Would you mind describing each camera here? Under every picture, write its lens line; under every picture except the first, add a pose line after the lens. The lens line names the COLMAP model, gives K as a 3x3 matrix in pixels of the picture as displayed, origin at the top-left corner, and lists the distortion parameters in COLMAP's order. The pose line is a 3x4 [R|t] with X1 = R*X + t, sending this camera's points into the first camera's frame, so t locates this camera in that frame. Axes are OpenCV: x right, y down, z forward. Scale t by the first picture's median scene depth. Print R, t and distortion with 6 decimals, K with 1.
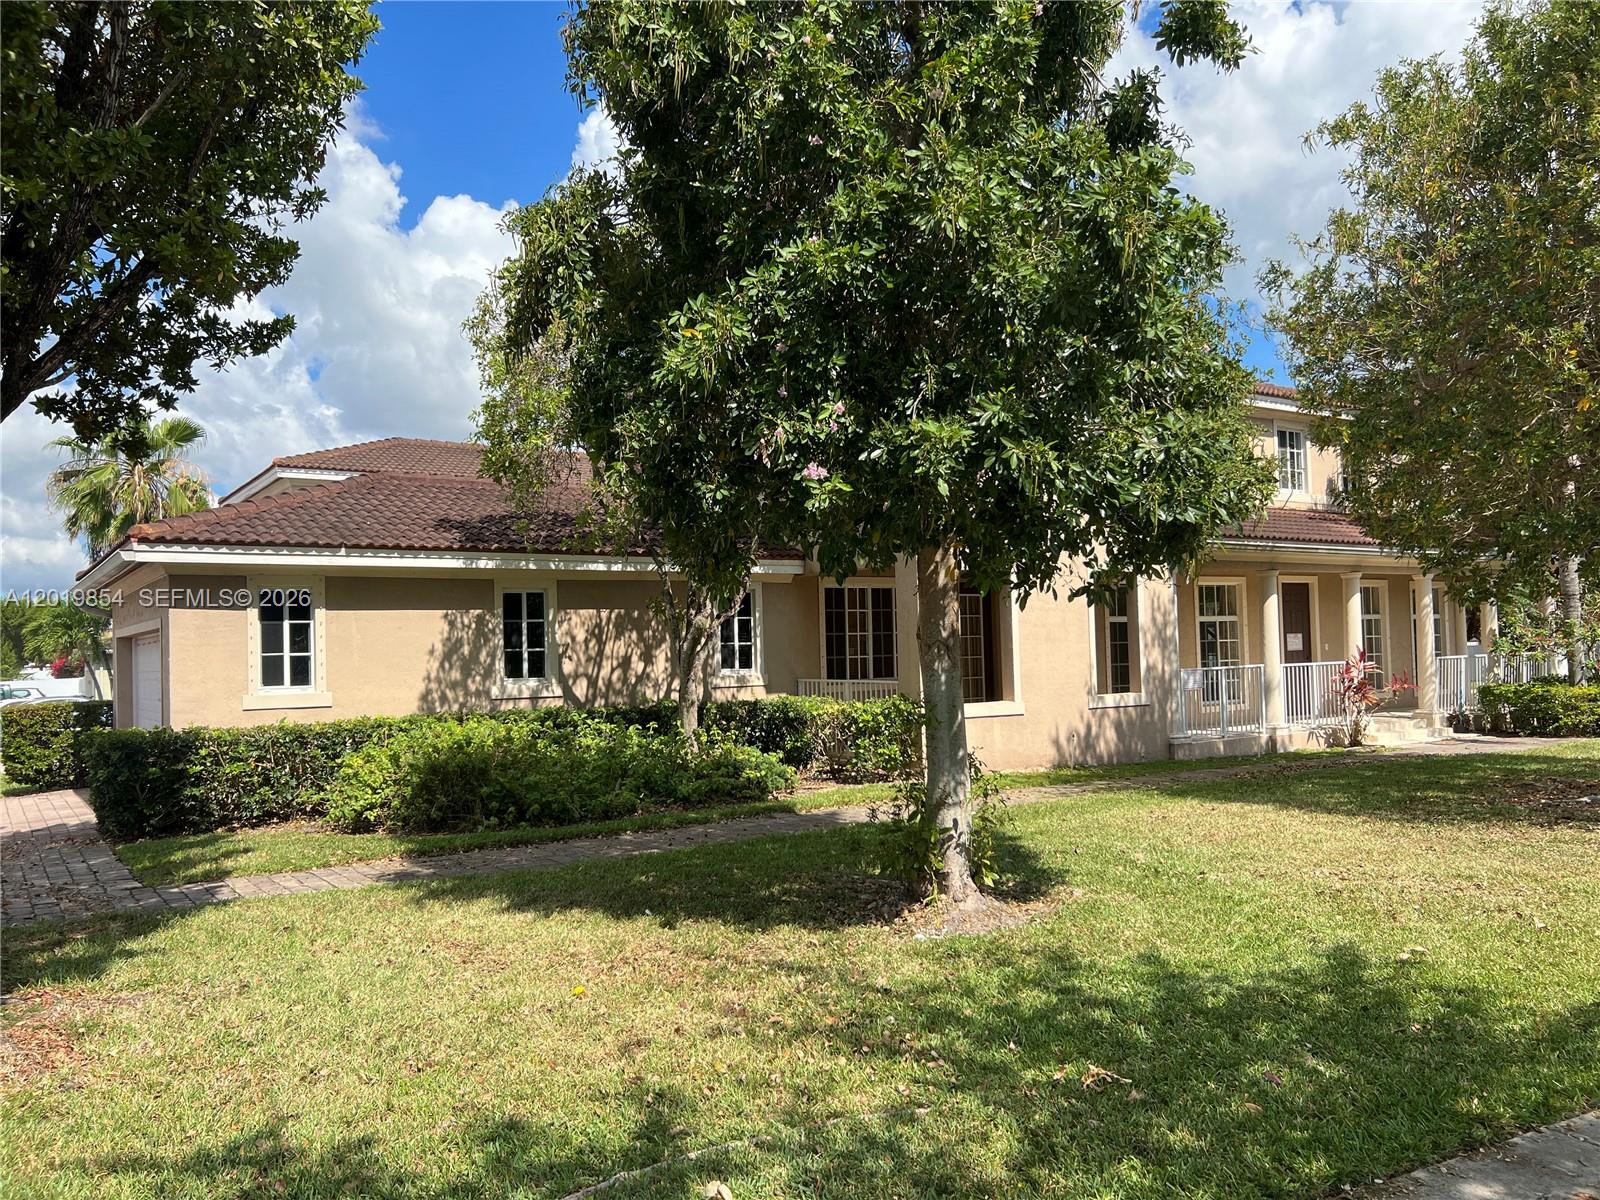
lens RADIAL K [[1210.2, 0, 797.0], [0, 1210.2, 595.8], [0, 0, 1]] dist [0.014148, 0.000532]
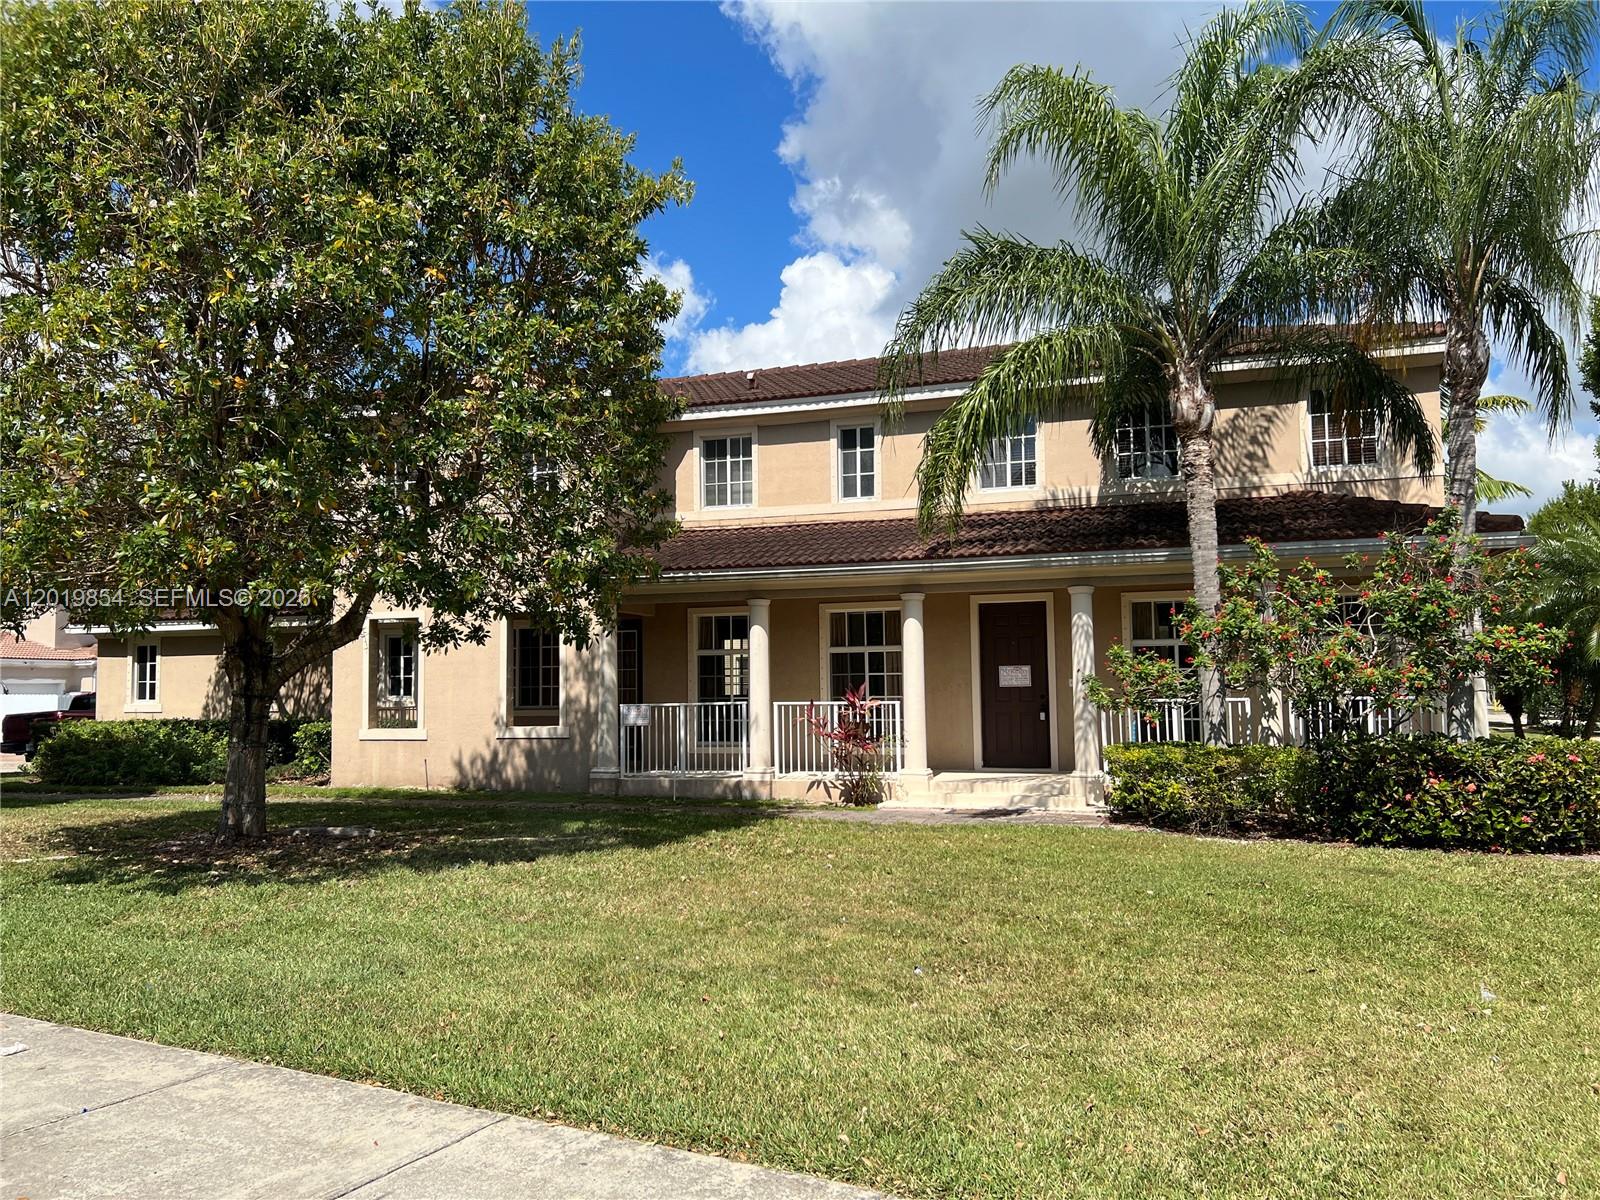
lens RADIAL K [[1018.9, 0, 797.9], [0, 1018.9, 607.5], [0, 0, 1]] dist [0.056790, 0.000318]
pose [[0.647024, -0.046210, -0.761068, 1.128038], [0.027142, 0.998925, -0.037577, 0.019177], [0.761987, 0.003656, 0.647582, 0.608334]]
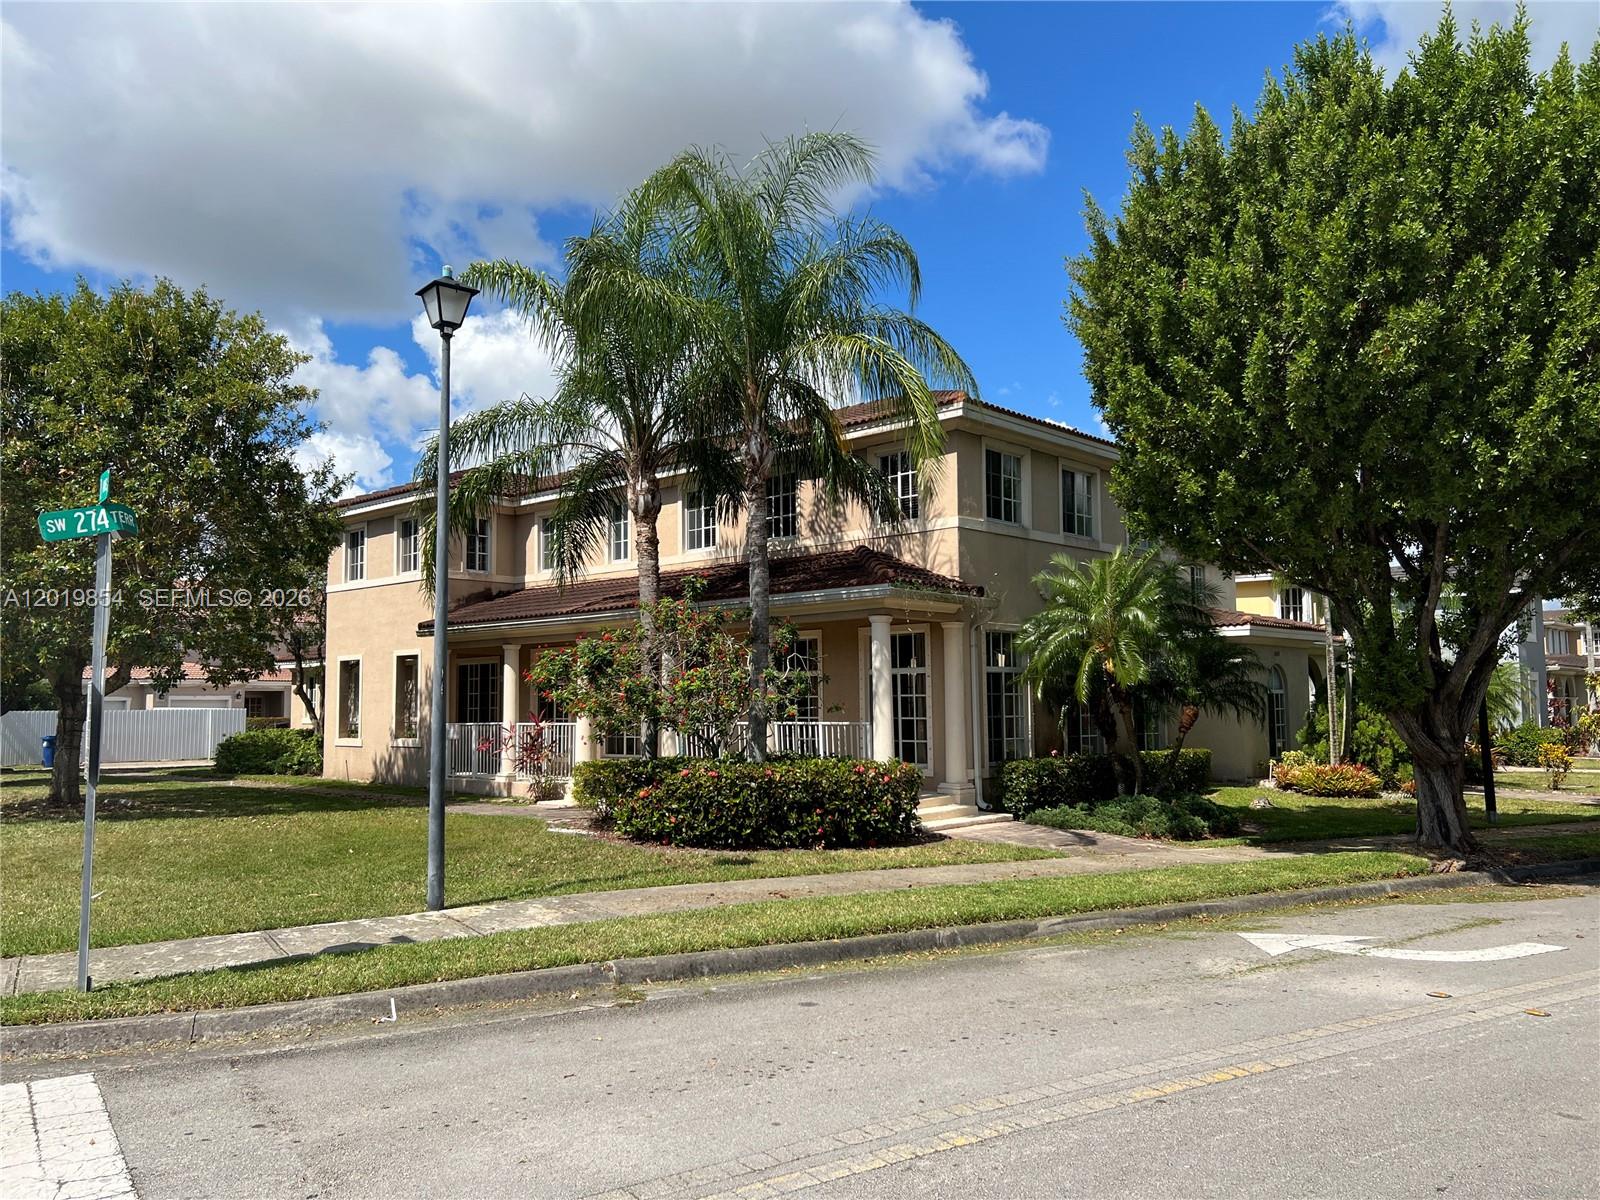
lens RADIAL K [[1210.2, 0, 799.6], [0, 1210.2, 602.1], [0, 0, 1]] dist [0.014148, 0.000532]
pose [[0.274346, -0.070220, -0.959064, 1.884814], [0.046094, 0.997144, -0.059823, 0.028348], [0.960526, -0.027795, 0.276799, 1.079339]]
